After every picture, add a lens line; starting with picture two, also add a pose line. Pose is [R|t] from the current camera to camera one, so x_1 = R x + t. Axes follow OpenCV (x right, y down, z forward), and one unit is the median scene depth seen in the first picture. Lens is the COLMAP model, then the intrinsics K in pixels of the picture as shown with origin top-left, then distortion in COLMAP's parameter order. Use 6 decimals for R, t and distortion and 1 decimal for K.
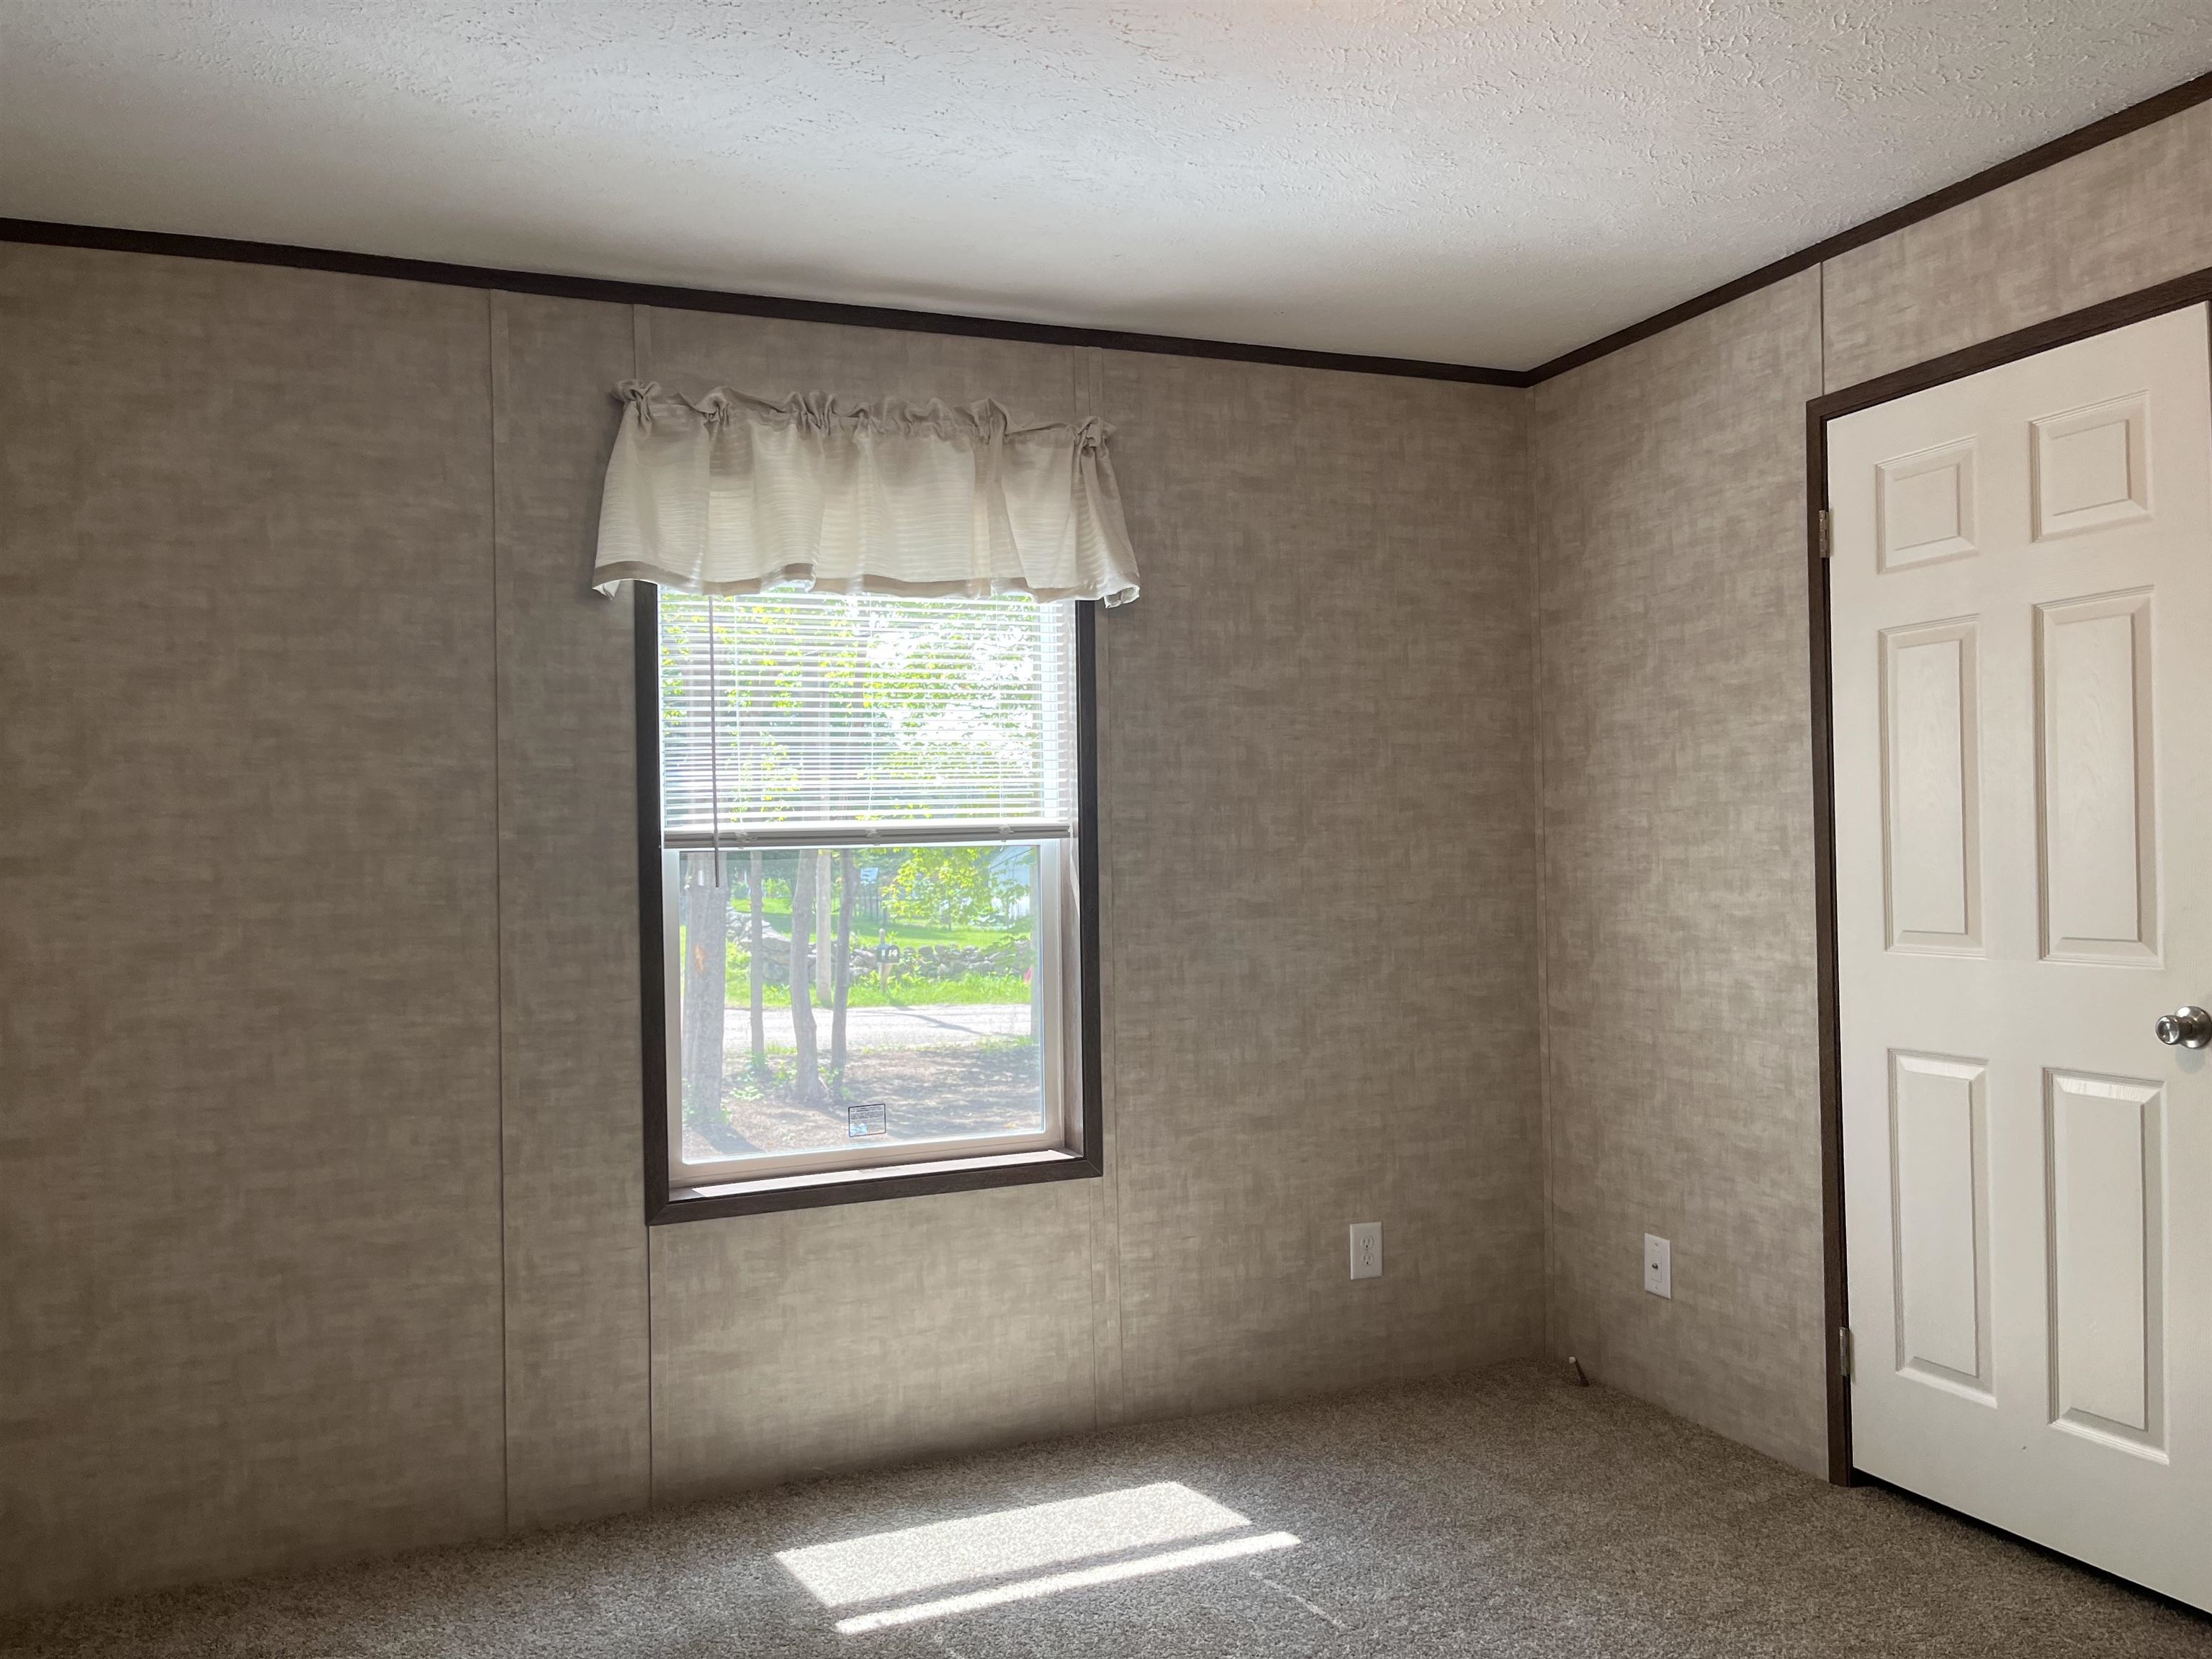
lens RADIAL K [[1662.2, 0, 1120.8], [0, 1662.2, 830.3], [0, 0, 1]] dist [0.079717, -0.122304]
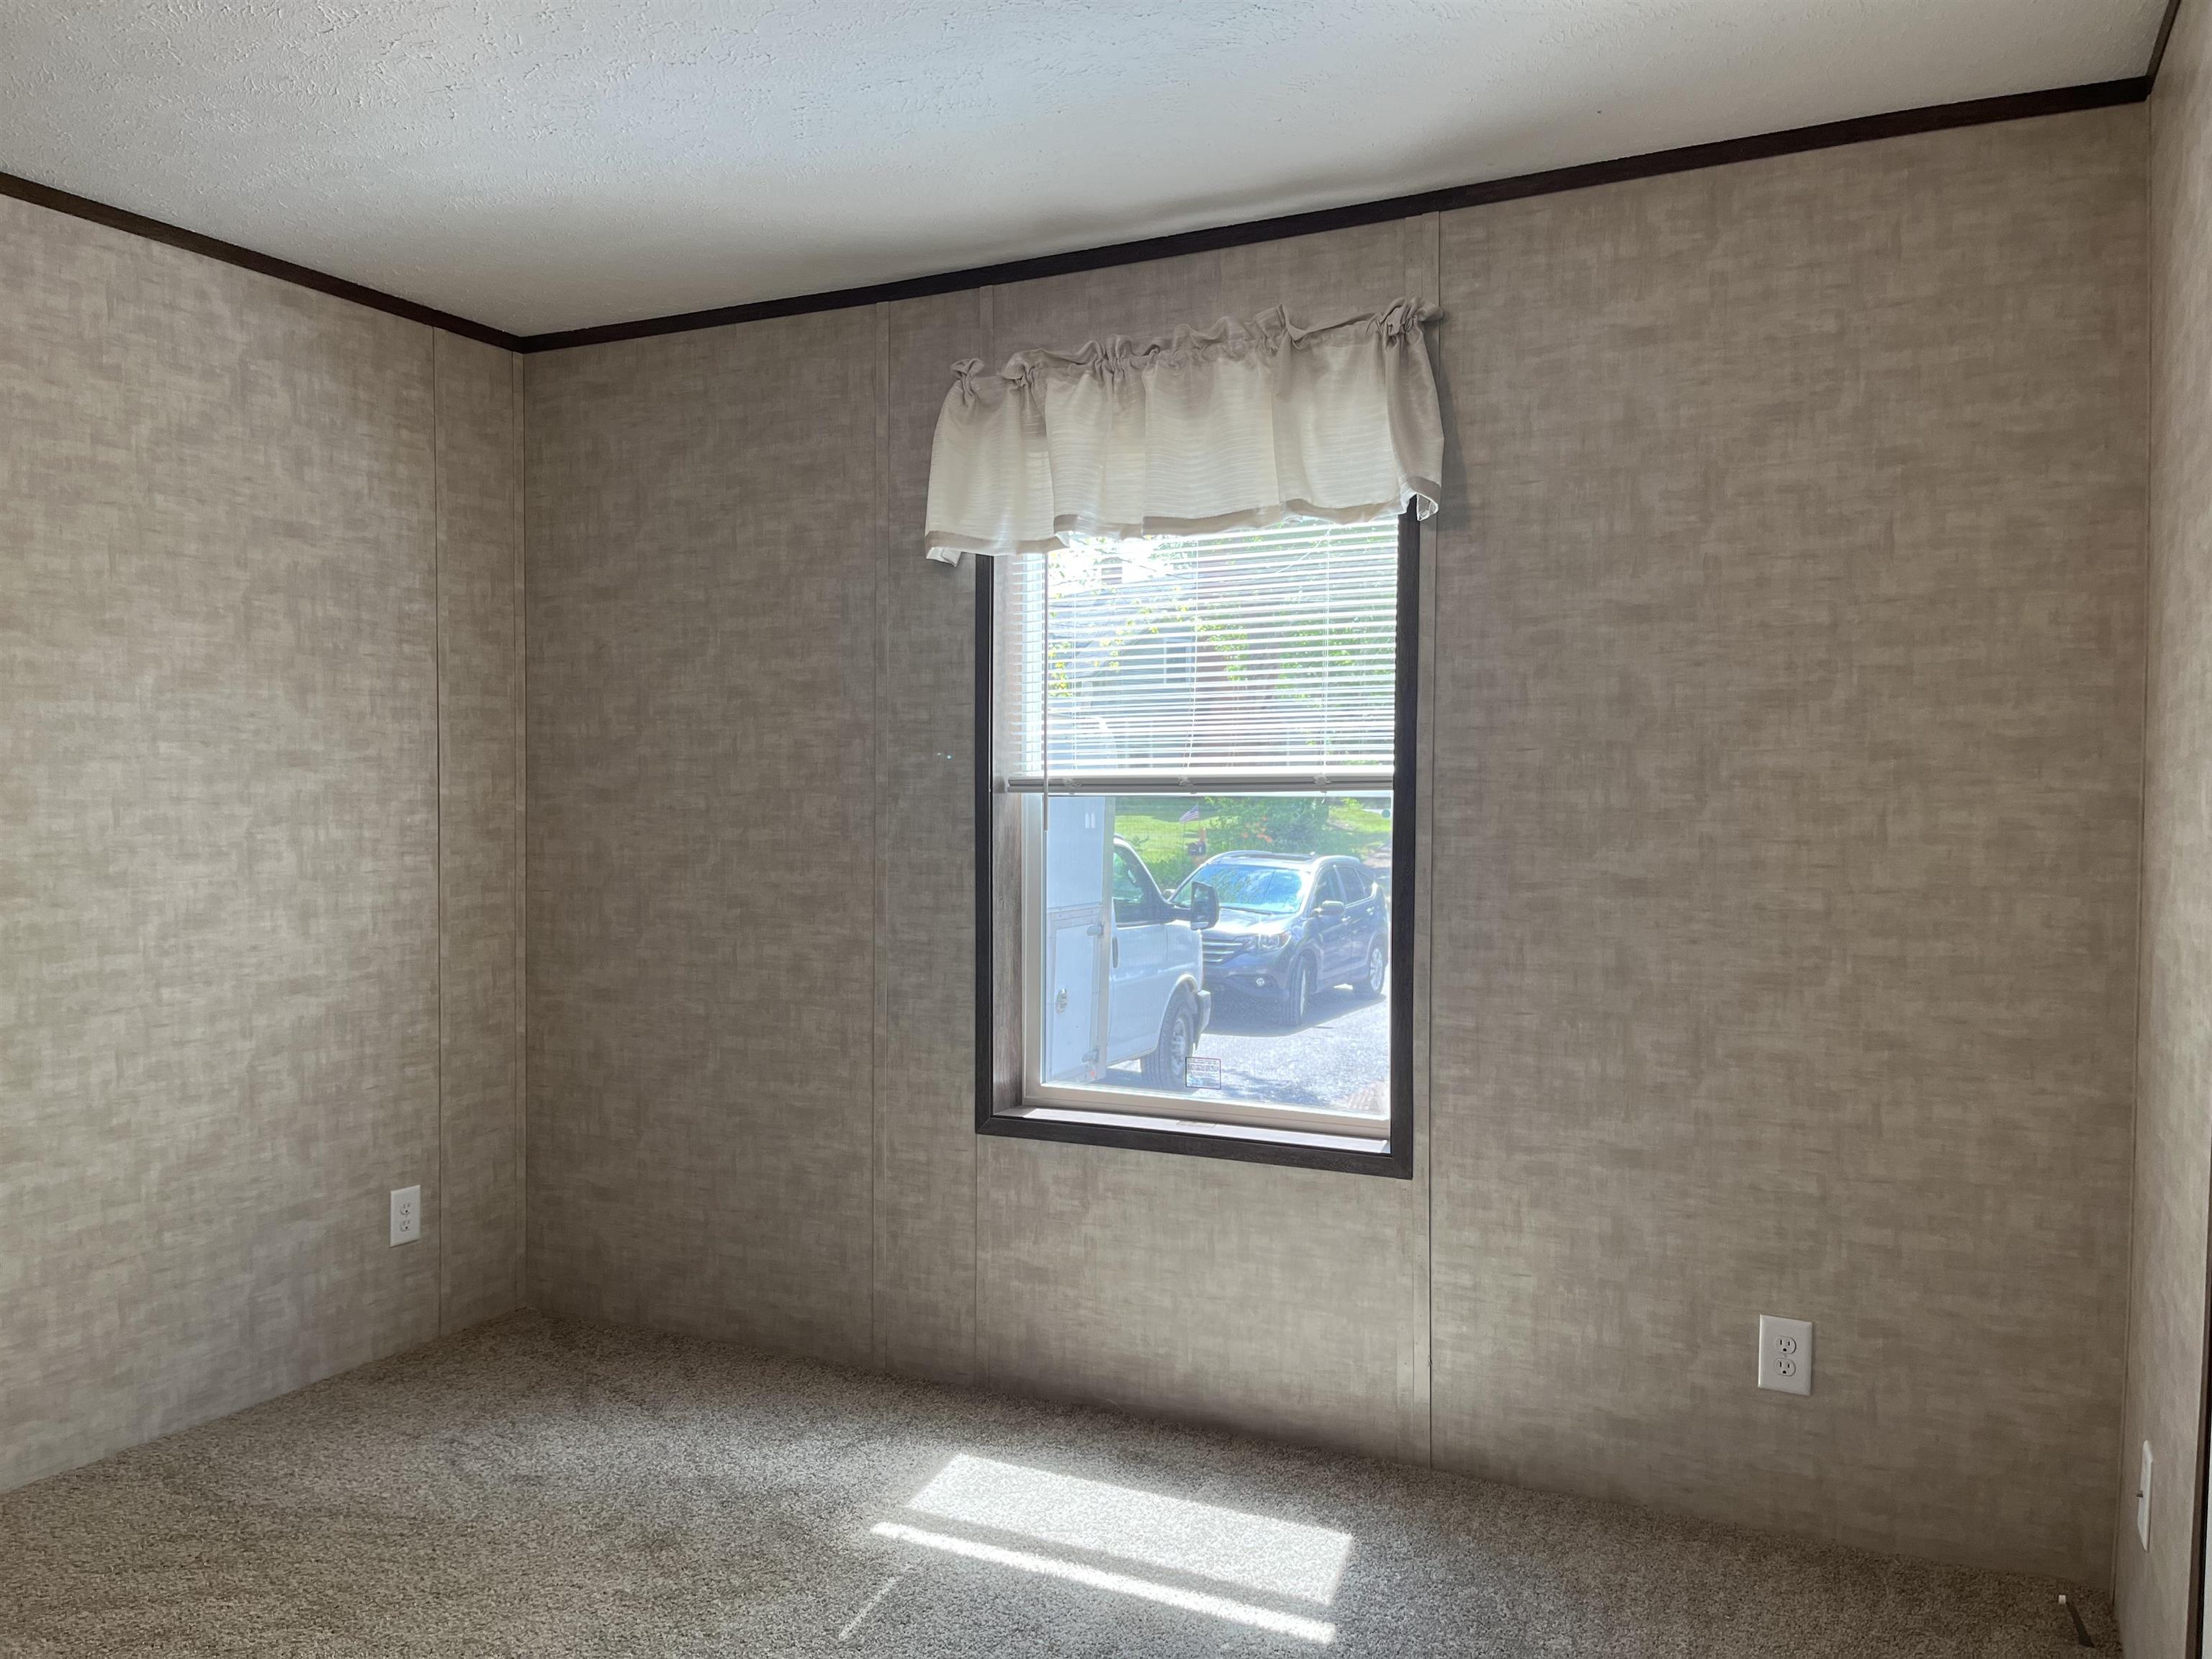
lens RADIAL K [[1667.0, 0, 1106.0], [0, 1667.0, 829.5], [0, 0, 1]] dist [0.042868, -0.052769]
pose [[0.659873, 0.039119, -0.750358, 0.553691], [-0.008171, 0.998958, 0.044894, -0.013378], [0.751332, -0.023494, 0.659506, 0.322750]]
